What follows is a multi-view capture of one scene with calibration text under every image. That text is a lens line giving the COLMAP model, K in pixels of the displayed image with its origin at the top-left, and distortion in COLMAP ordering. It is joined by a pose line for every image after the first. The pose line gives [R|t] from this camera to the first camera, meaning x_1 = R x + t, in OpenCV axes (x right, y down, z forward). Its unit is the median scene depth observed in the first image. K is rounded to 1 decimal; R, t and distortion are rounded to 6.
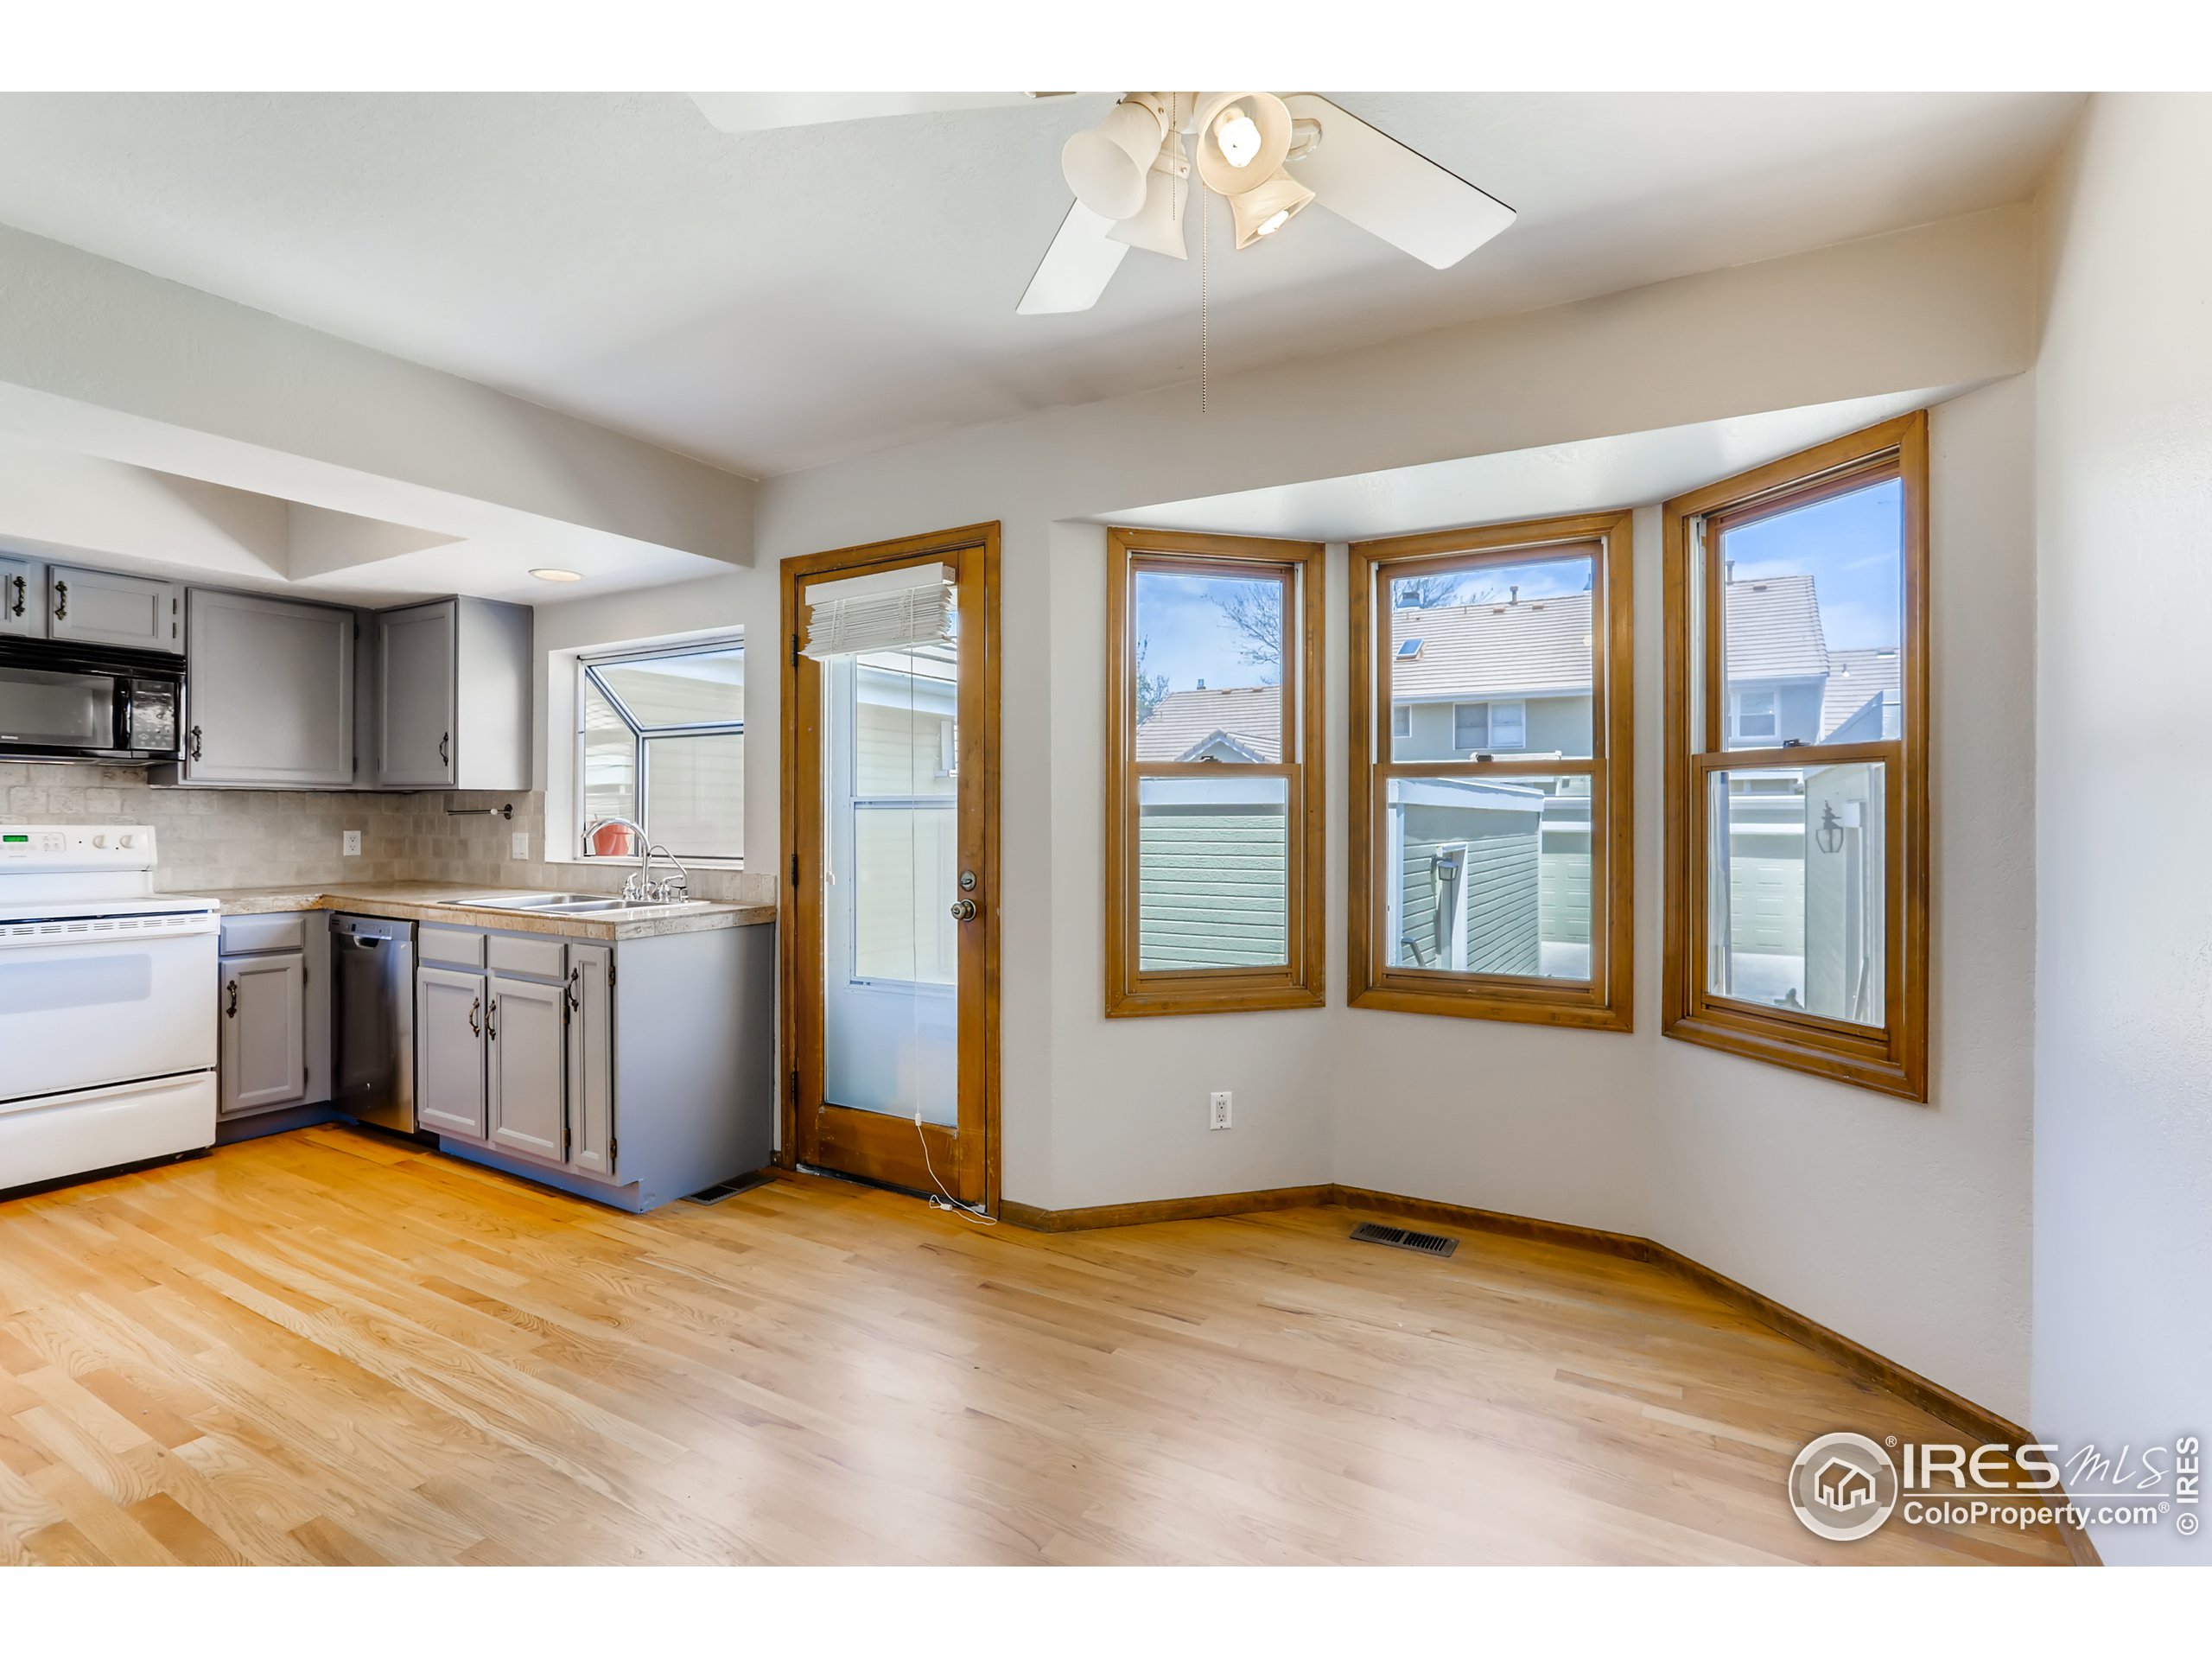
lens RADIAL K [[1080.0, 0, 1109.5], [0, 1080.0, 812.7], [0, 0, 1]] dist [-0.025348, 0.013123]
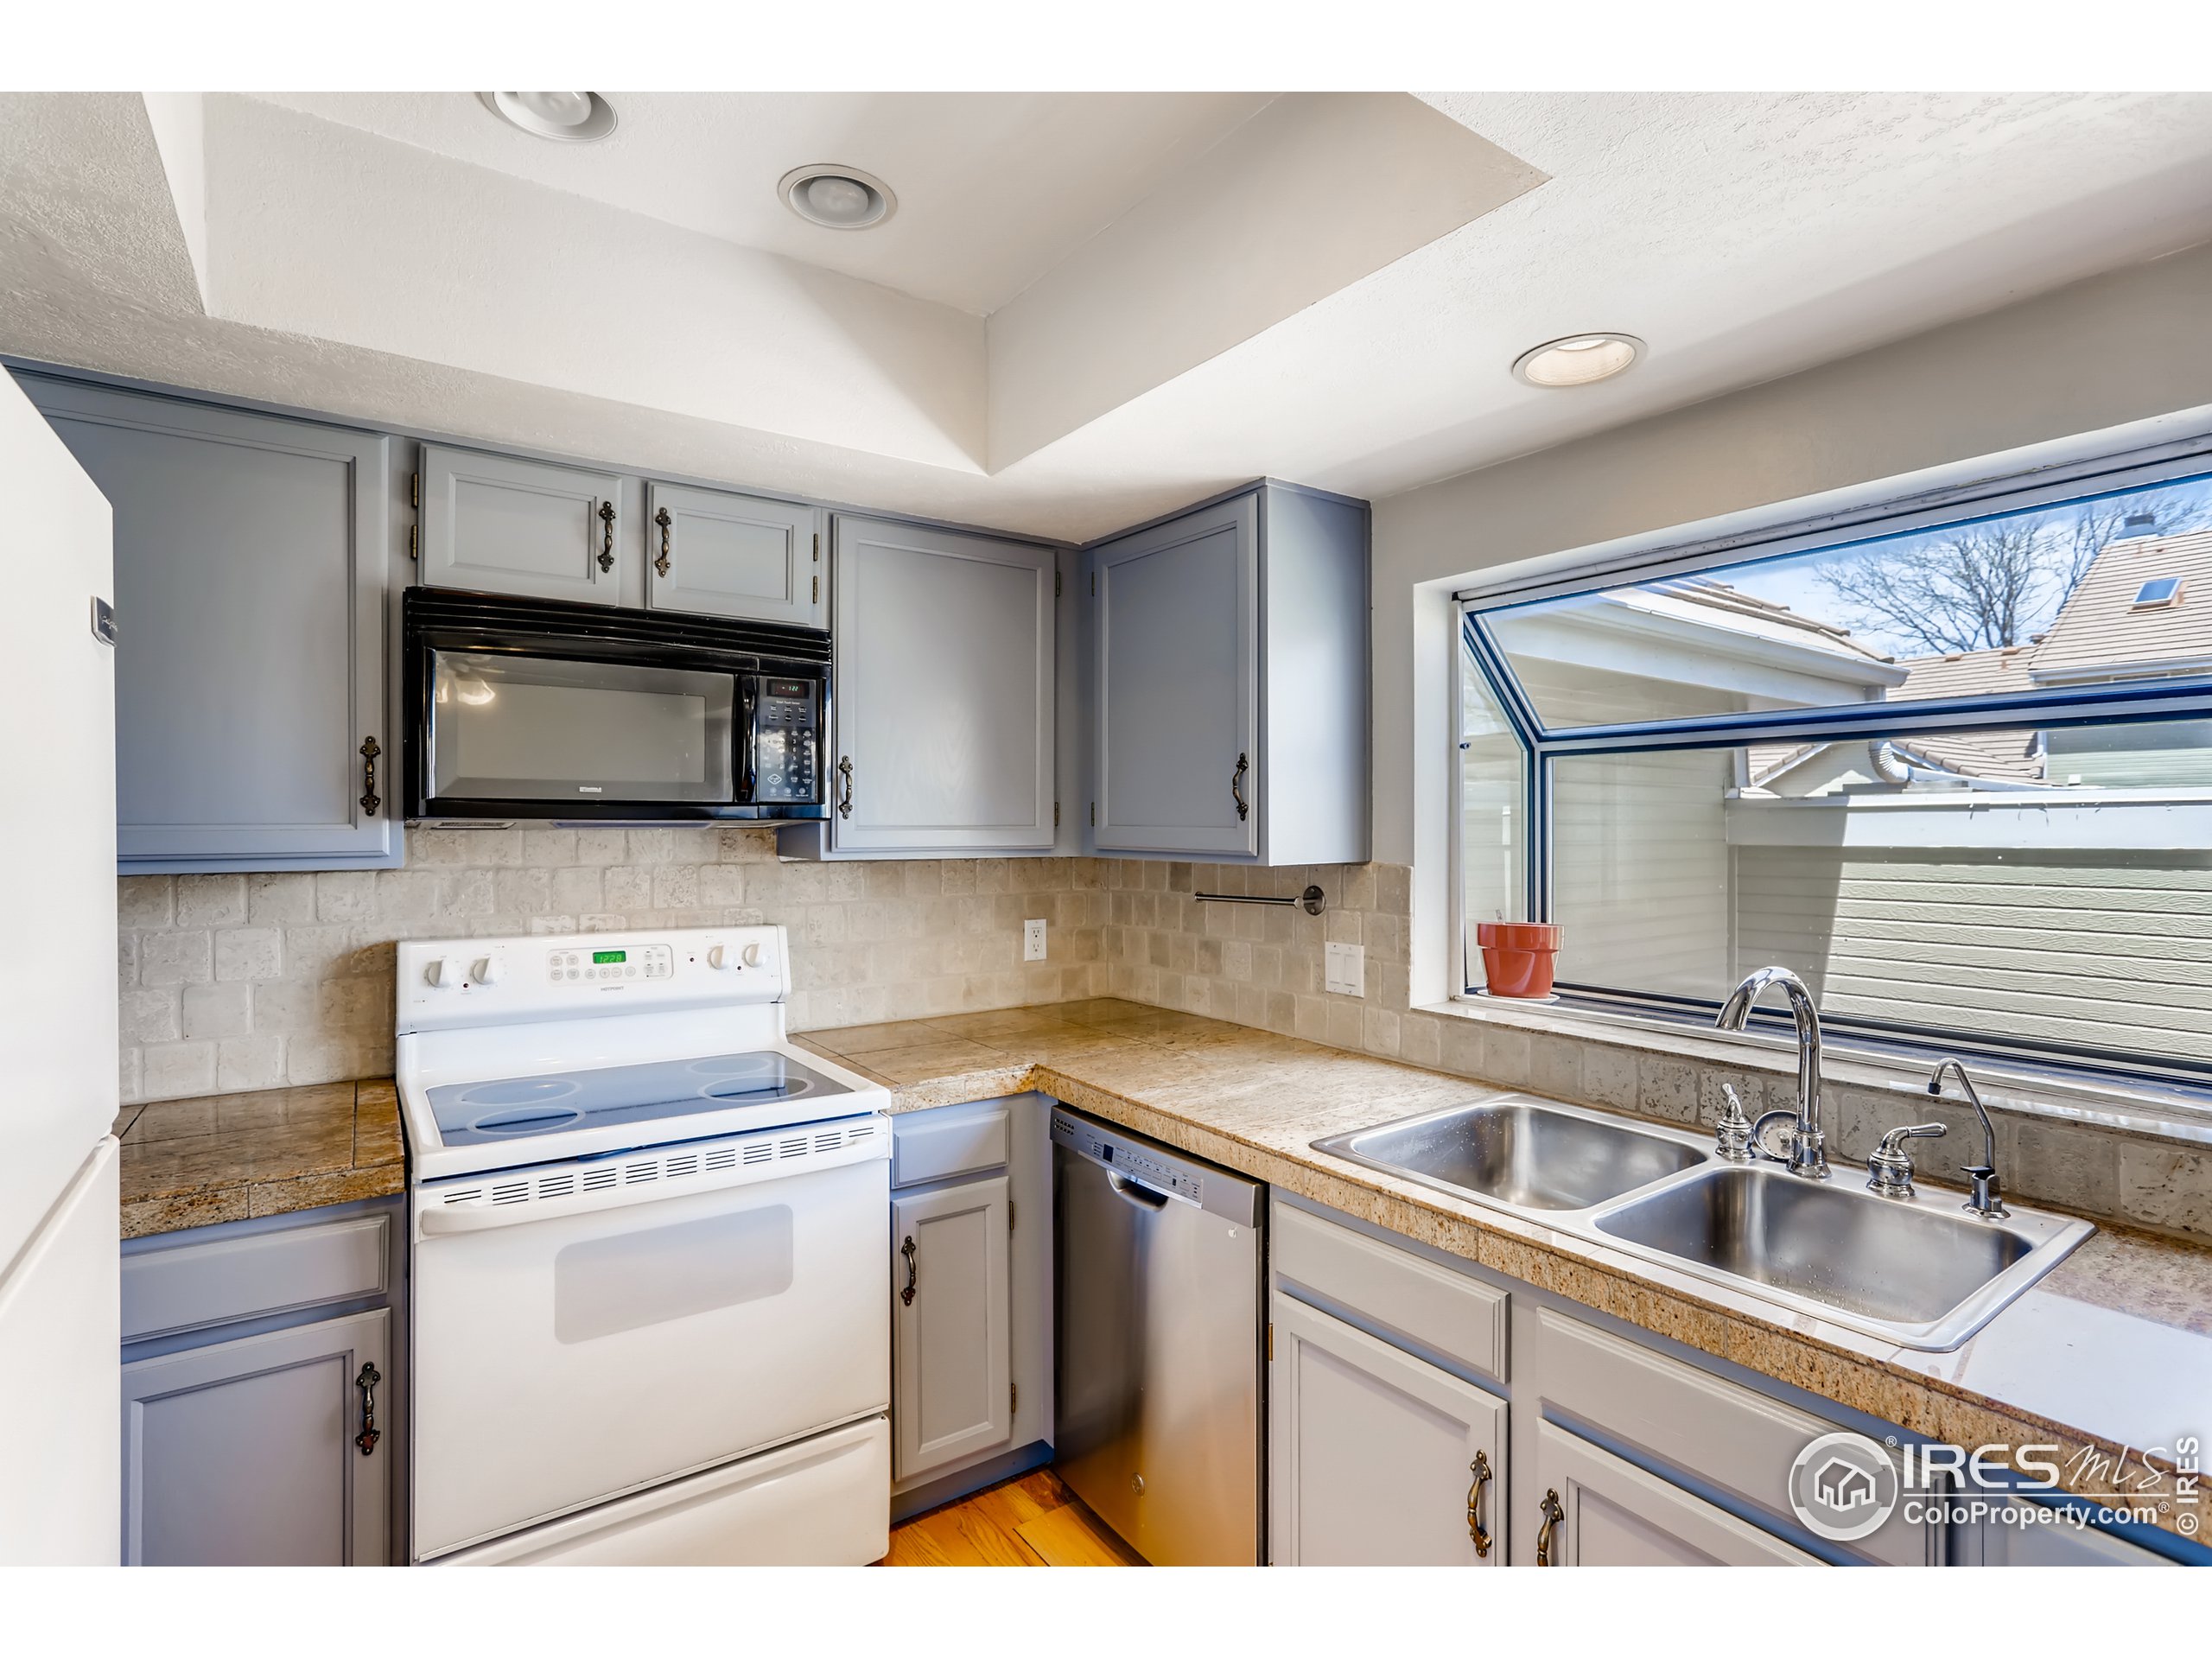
lens RADIAL K [[1080.0, 0, 1064.6], [0, 1080.0, 819.0], [0, 0, 1]] dist [-0.025348, 0.013123]
pose [[0.900558, -0.004730, -0.434710, -0.512850], [0.003878, 0.999988, -0.002845, -0.046976], [0.434719, 0.000876, 0.900566, 0.546409]]
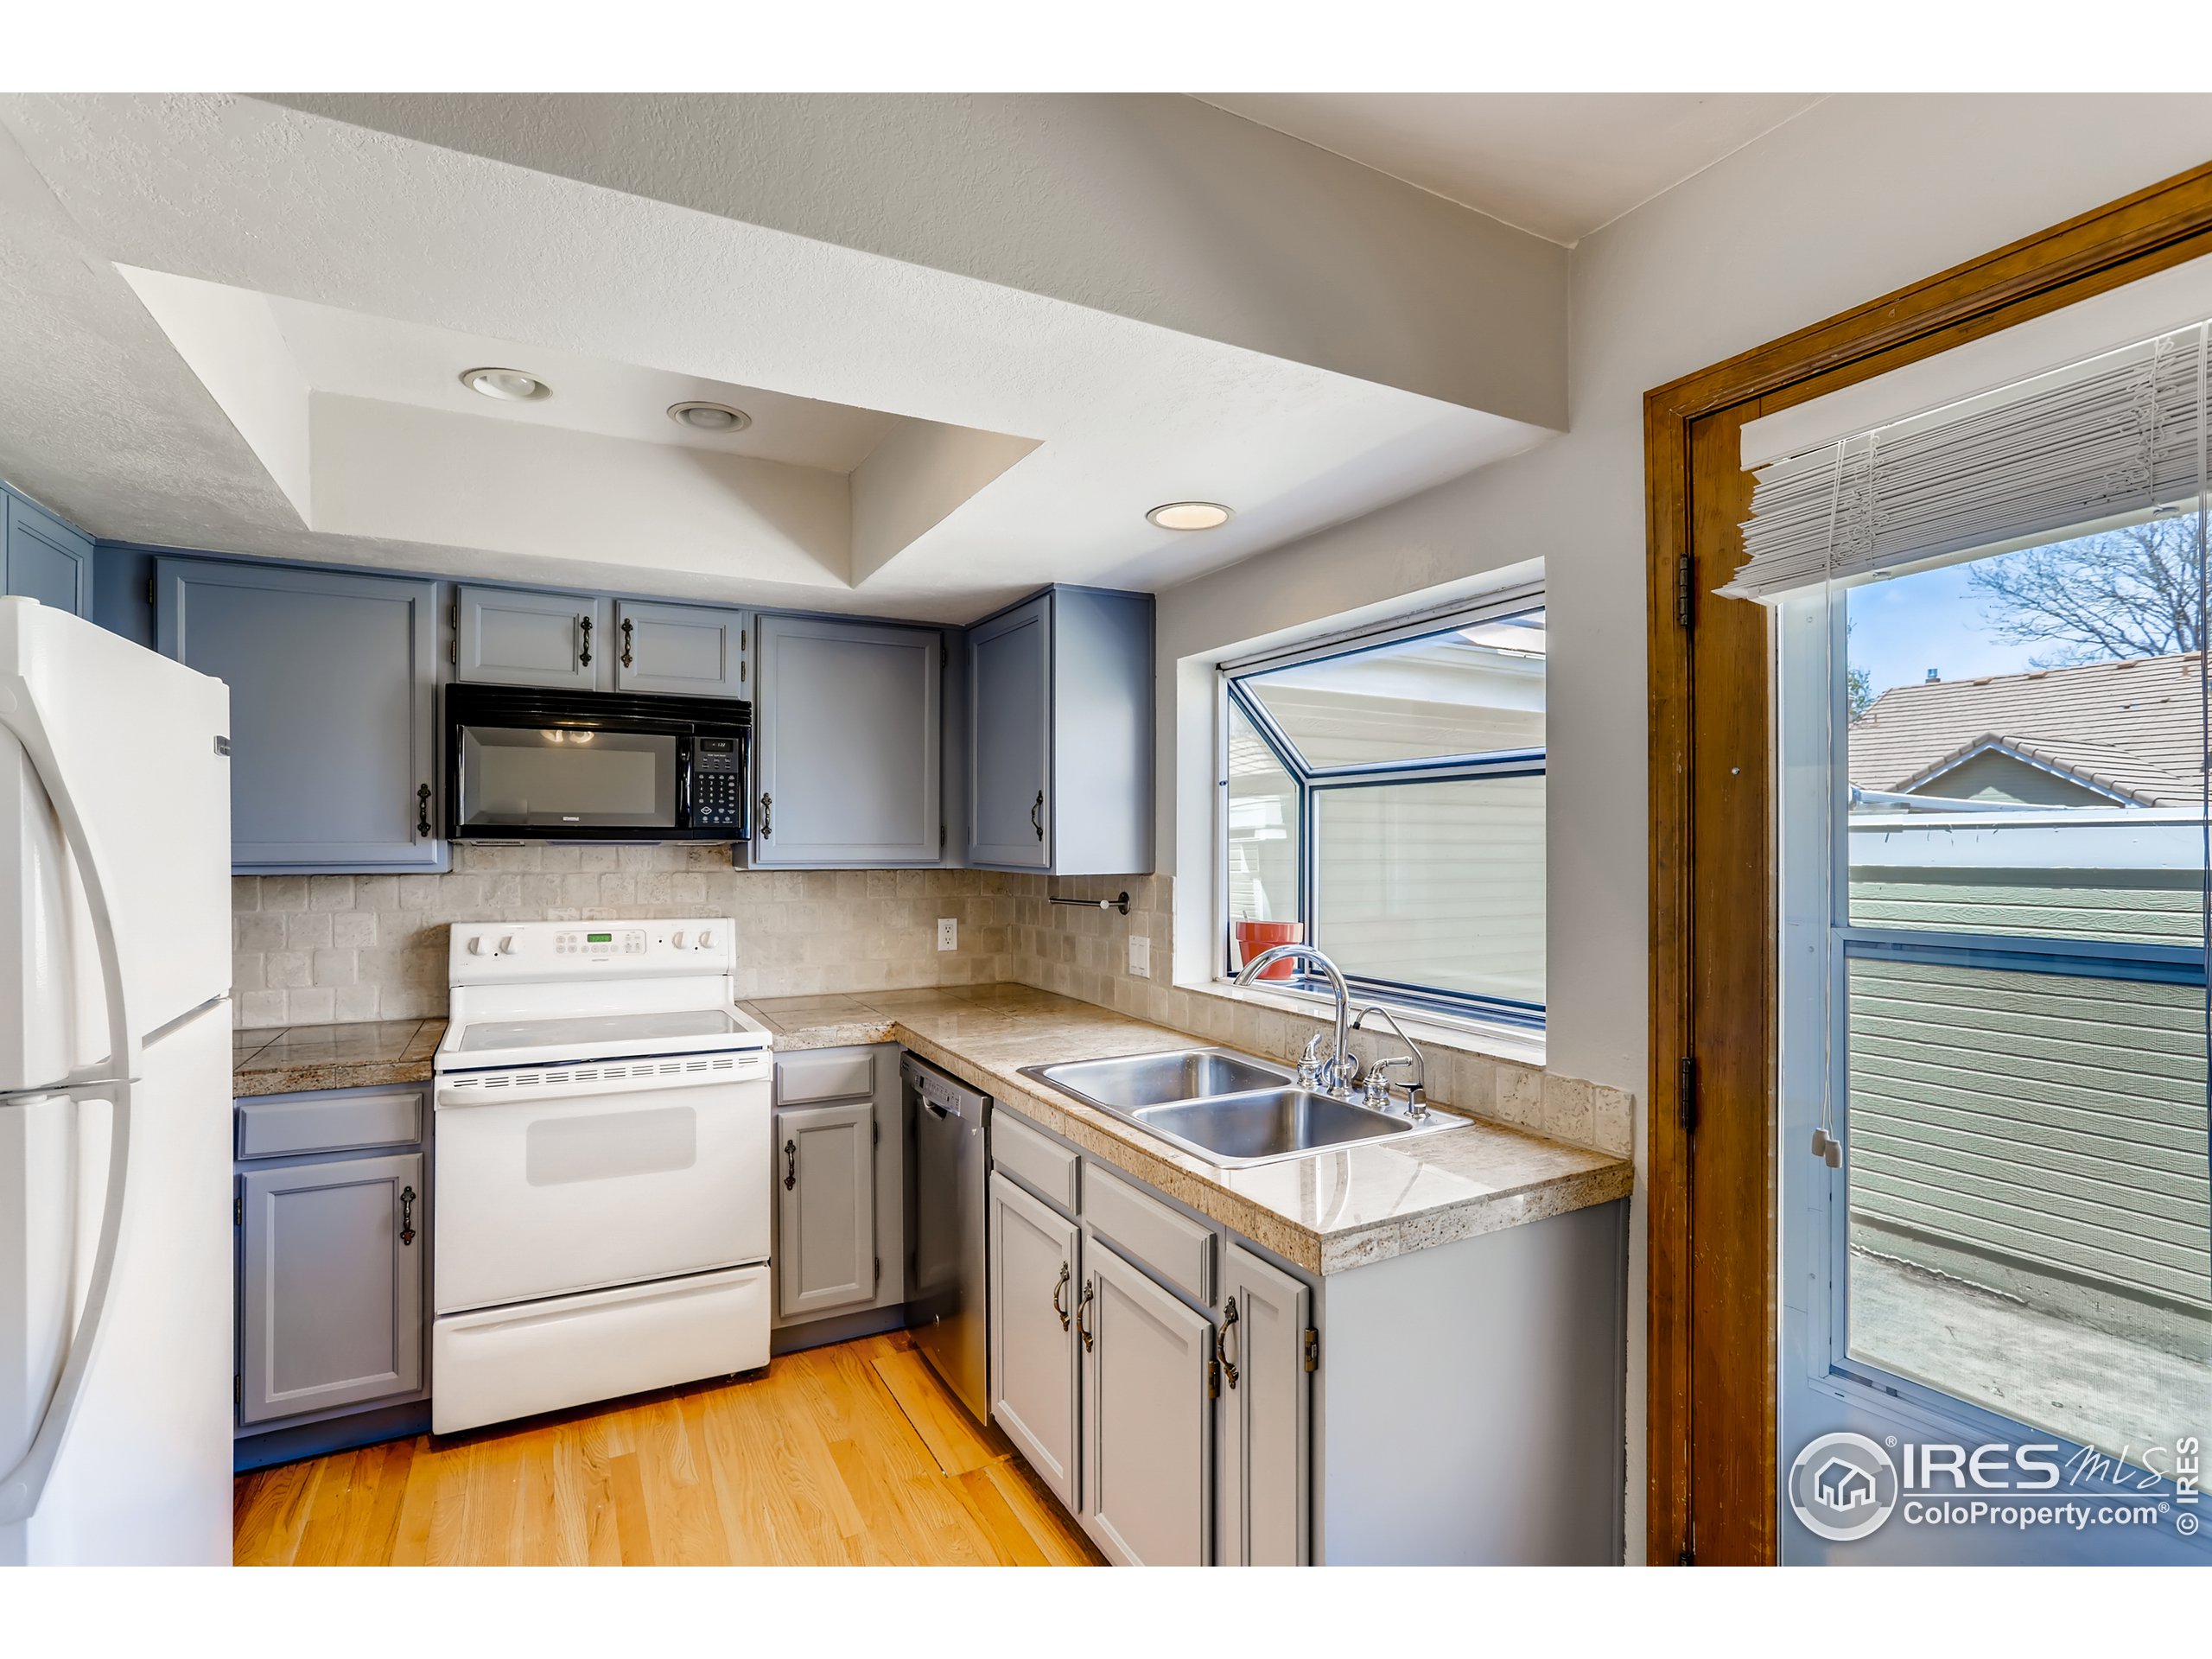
lens RADIAL K [[1080.0, 0, 1070.8], [0, 1080.0, 837.3], [0, 0, 1]] dist [-0.025348, 0.013123]
pose [[0.839092, -0.003018, -0.543981, -0.253484], [0.002009, 0.999995, -0.002449, -0.048052], [0.543985, 0.000962, 0.839094, 0.477573]]
